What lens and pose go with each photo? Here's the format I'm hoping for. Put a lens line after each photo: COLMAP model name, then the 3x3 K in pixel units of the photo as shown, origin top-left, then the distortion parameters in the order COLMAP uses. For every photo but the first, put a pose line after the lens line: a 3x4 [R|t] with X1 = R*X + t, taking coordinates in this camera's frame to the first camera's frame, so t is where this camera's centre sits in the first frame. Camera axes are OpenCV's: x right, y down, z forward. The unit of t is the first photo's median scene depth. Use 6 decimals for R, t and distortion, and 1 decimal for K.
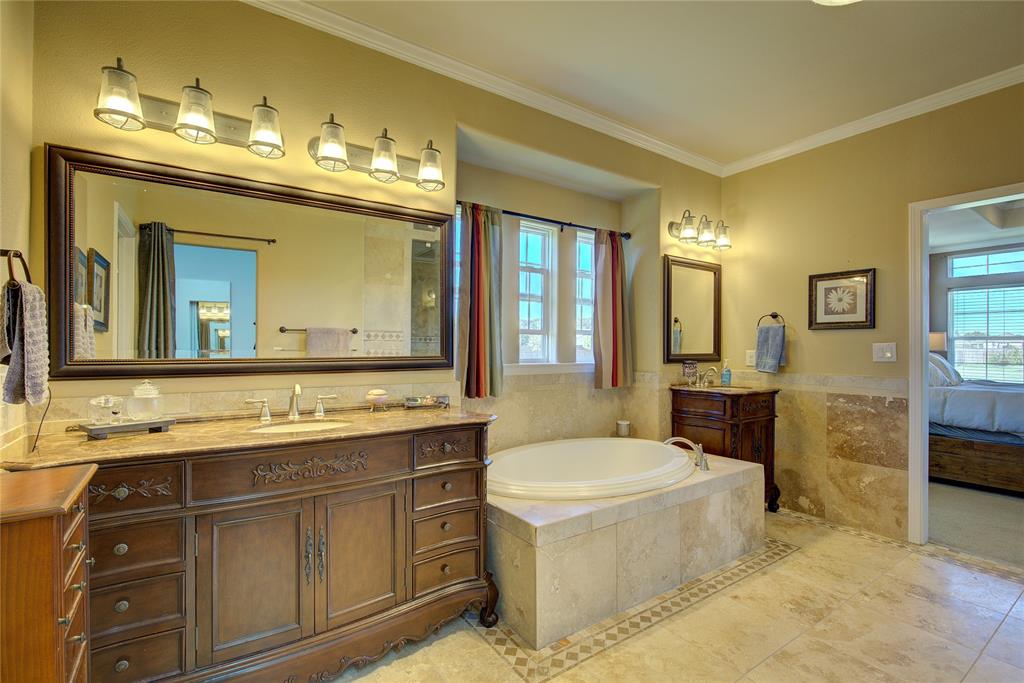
lens RADIAL K [[463.8, 0, 515.5], [0, 463.8, 345.6], [0, 0, 1]] dist [-0.003328, 0.001787]
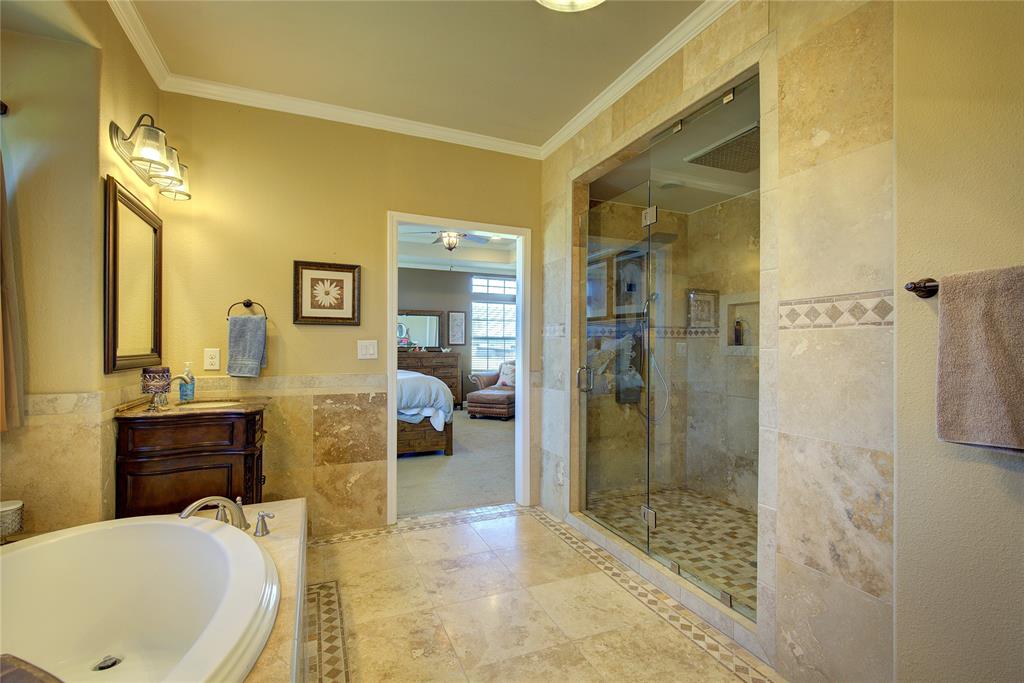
lens RADIAL K [[463.8, 0, 513.7], [0, 463.8, 345.8], [0, 0, 1]] dist [-0.003328, 0.001787]
pose [[0.195767, -0.004178, 0.980641, -0.133027], [-0.006484, 0.999964, 0.005555, -0.001491], [-0.980629, -0.007446, 0.195733, 0.448512]]
